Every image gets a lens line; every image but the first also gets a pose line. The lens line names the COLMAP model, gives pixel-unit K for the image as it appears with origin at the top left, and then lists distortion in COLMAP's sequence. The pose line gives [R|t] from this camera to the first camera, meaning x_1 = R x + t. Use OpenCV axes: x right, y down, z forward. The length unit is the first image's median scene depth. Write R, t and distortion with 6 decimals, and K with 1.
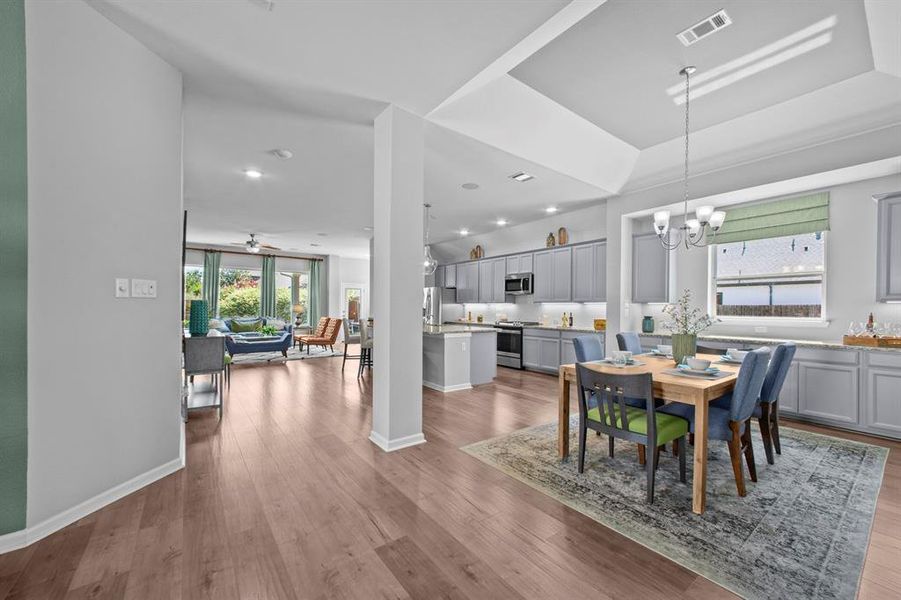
lens RADIAL K [[350.5, 0, 452.6], [0, 350.5, 310.8], [0, 0, 1]] dist [0.006756, -0.002216]
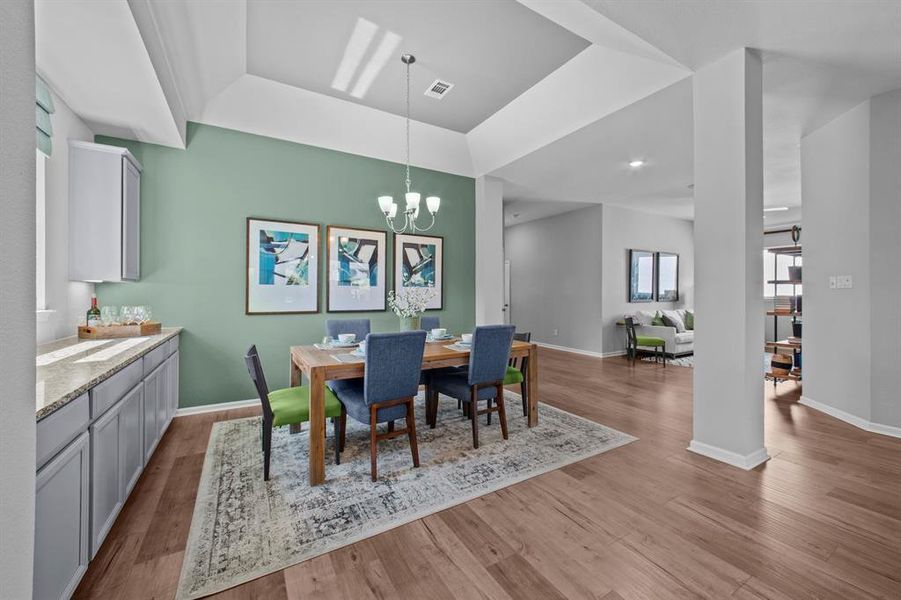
lens RADIAL K [[350.5, 0, 454.3], [0, 350.5, 293.9], [0, 0, 1]] dist [0.006756, -0.002216]
pose [[-0.992951, -0.007976, 0.118253, 0.157308], [-0.007925, 0.999968, 0.000900, -0.000521], [-0.118257, -0.000044, -0.992983, 0.769878]]
